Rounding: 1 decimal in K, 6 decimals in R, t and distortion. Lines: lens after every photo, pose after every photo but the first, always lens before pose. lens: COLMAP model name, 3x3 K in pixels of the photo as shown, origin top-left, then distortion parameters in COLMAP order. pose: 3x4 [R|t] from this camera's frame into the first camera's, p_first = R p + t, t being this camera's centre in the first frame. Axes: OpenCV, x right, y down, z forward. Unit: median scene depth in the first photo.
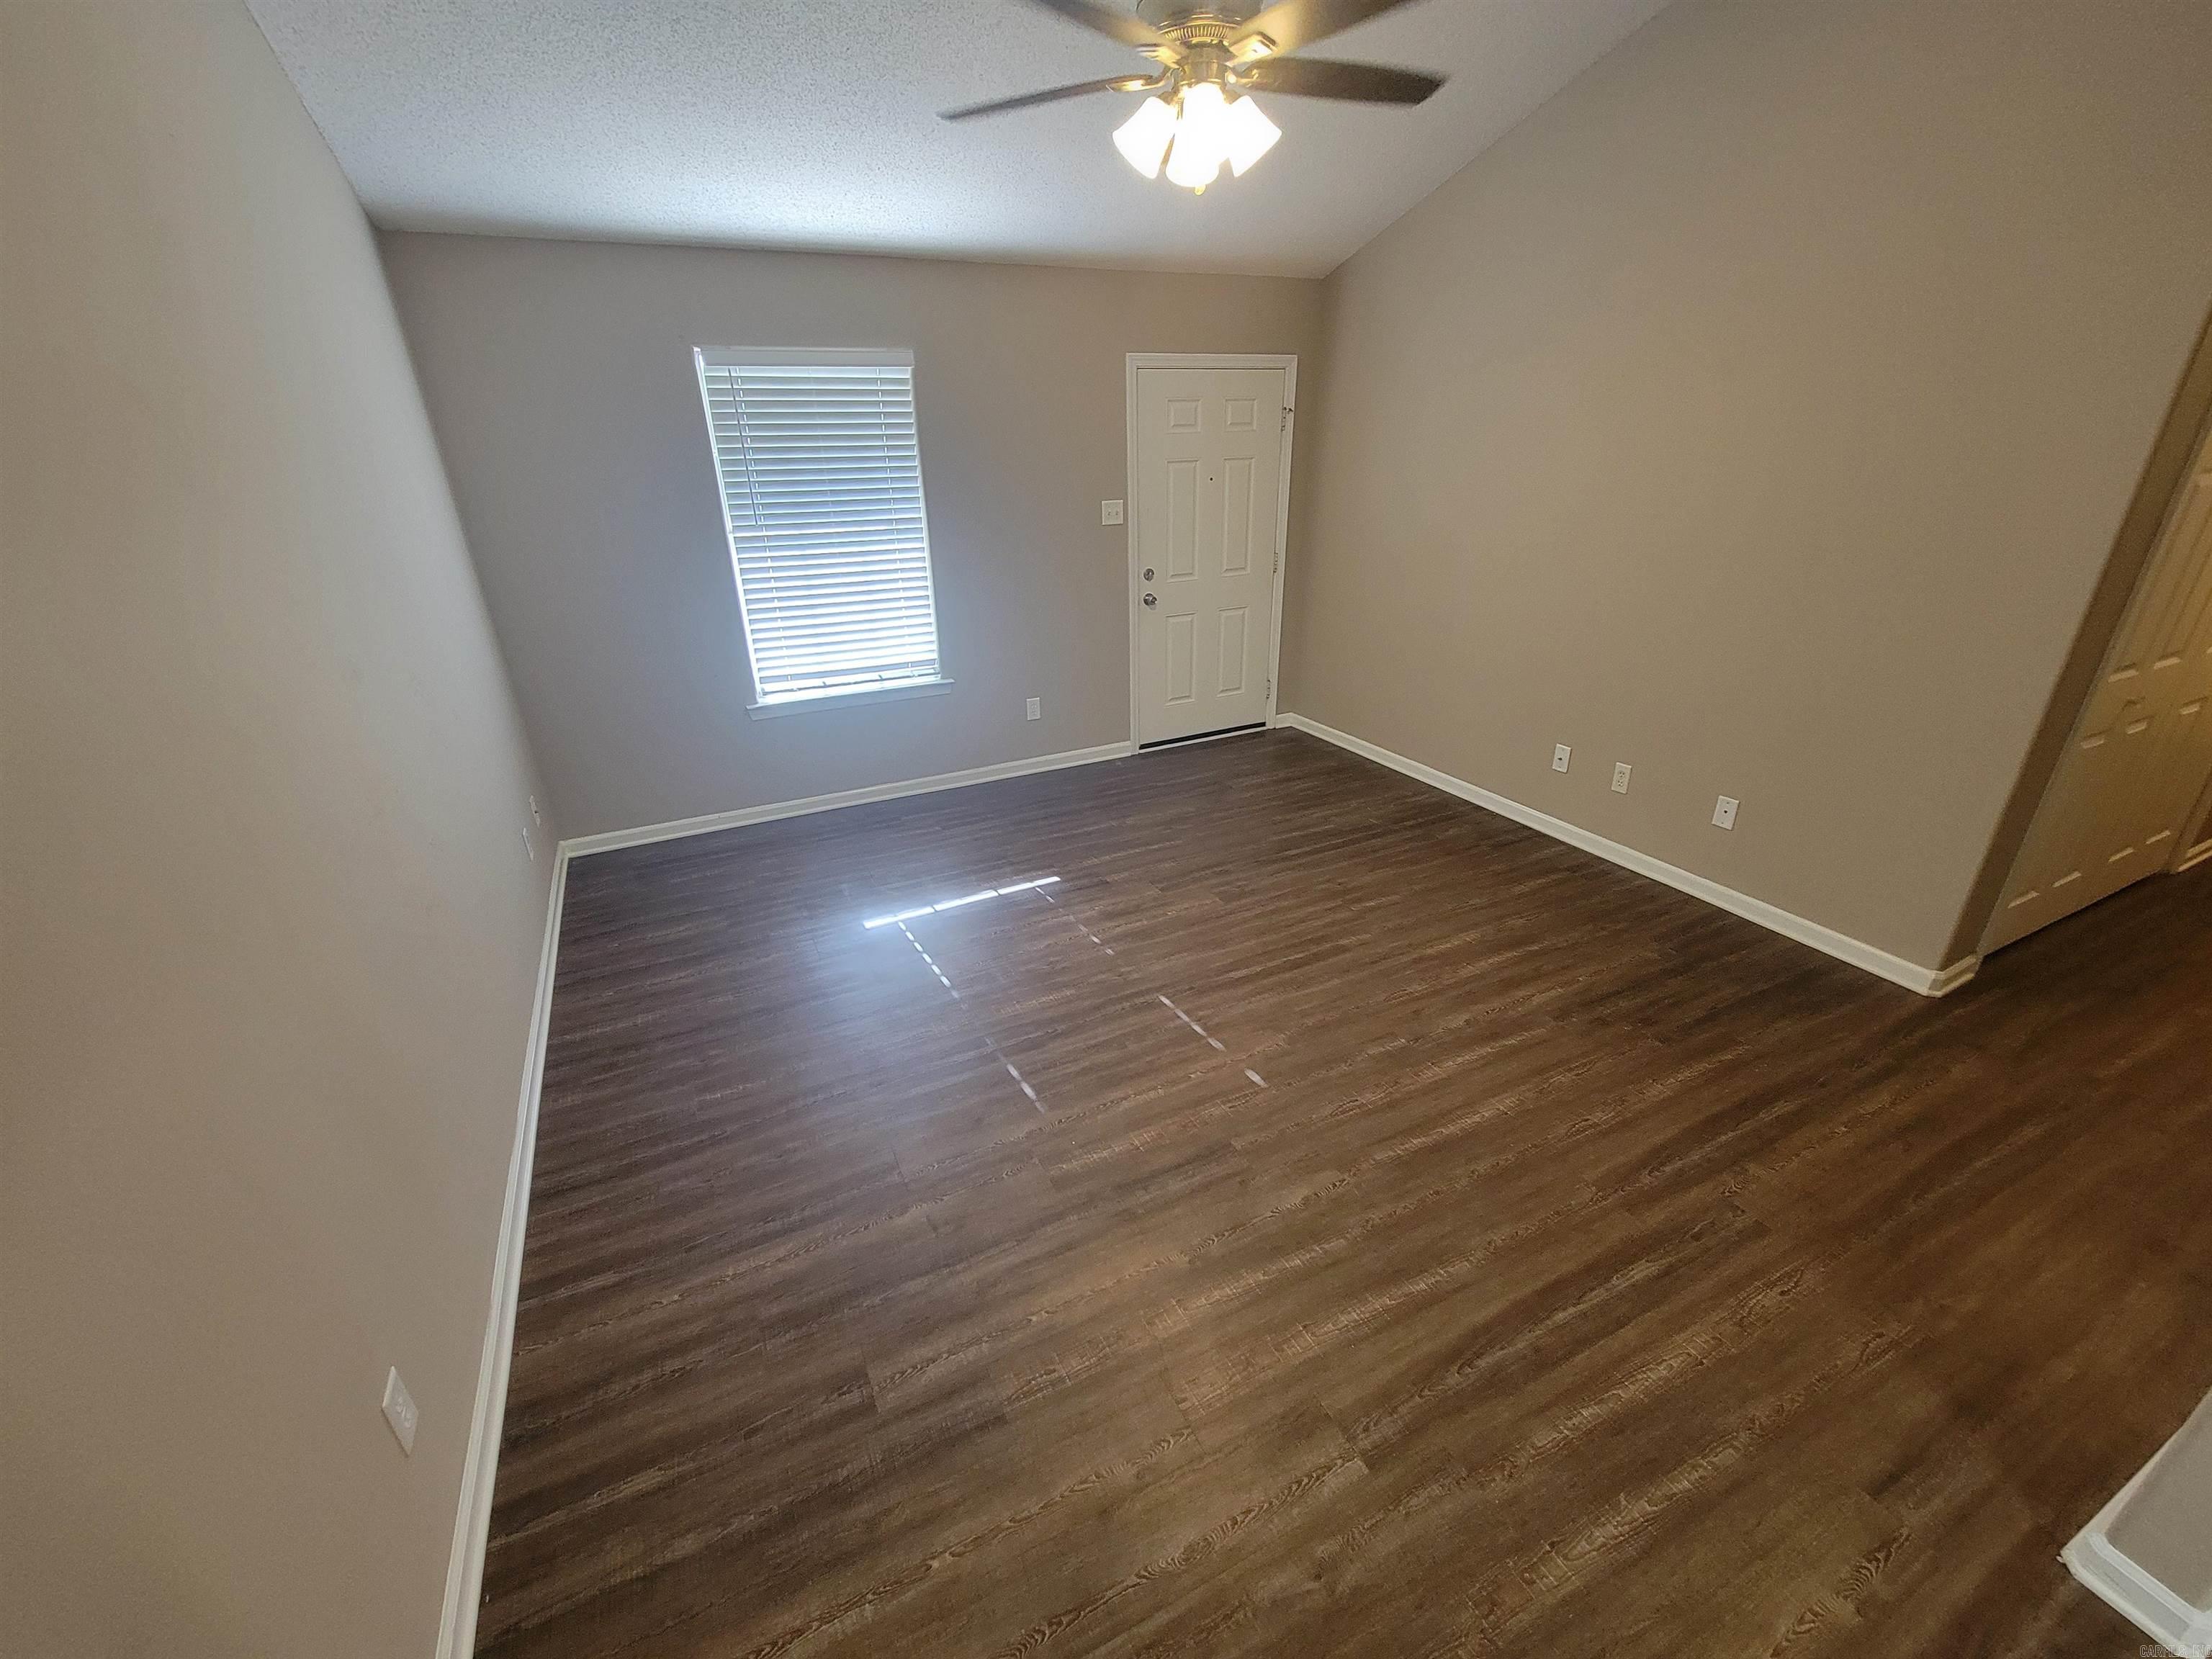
lens RADIAL K [[897.1, 0, 1091.0], [0, 897.1, 830.3], [0, 0, 1]] dist [-0.002898, -0.002269]
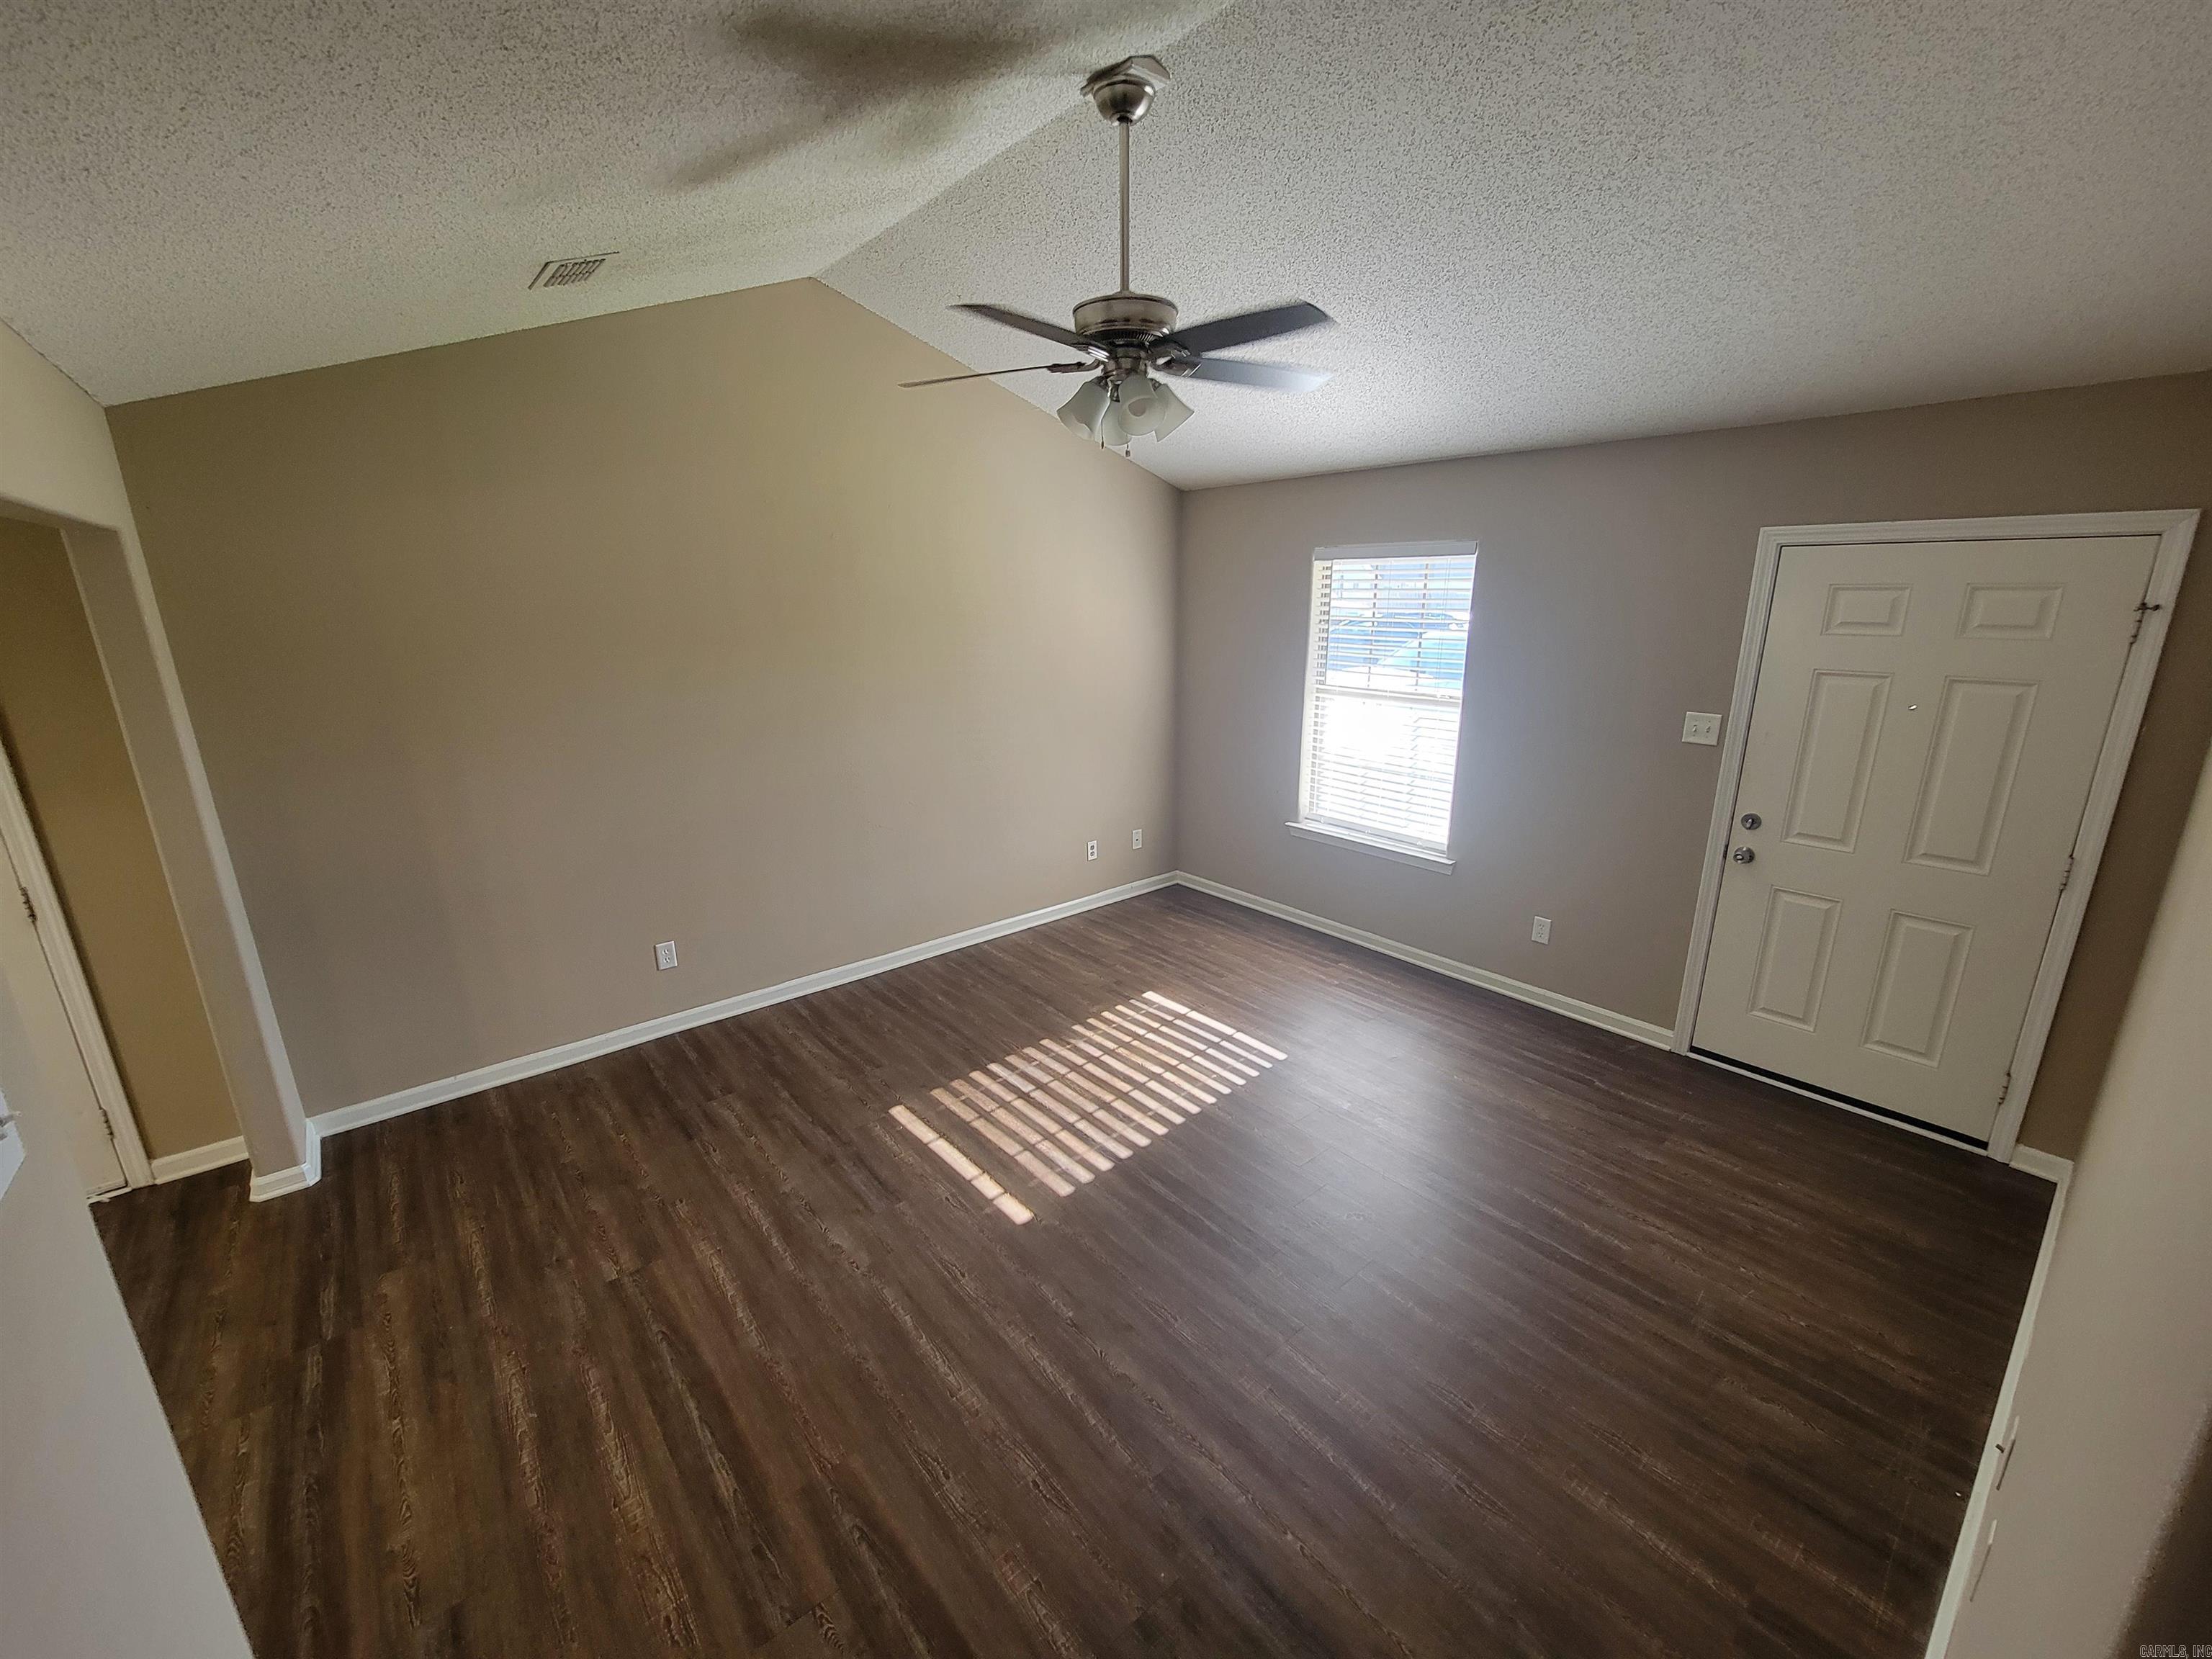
lens RADIAL K [[897.1, 0, 1109.7], [0, 897.1, 826.9], [0, 0, 1]] dist [-0.002898, -0.002269]
pose [[0.253918, 0.270657, -0.928585, 1.432146], [-0.391576, 0.906622, 0.157180, -0.480476], [0.884417, 0.323701, 0.336191, 0.803732]]
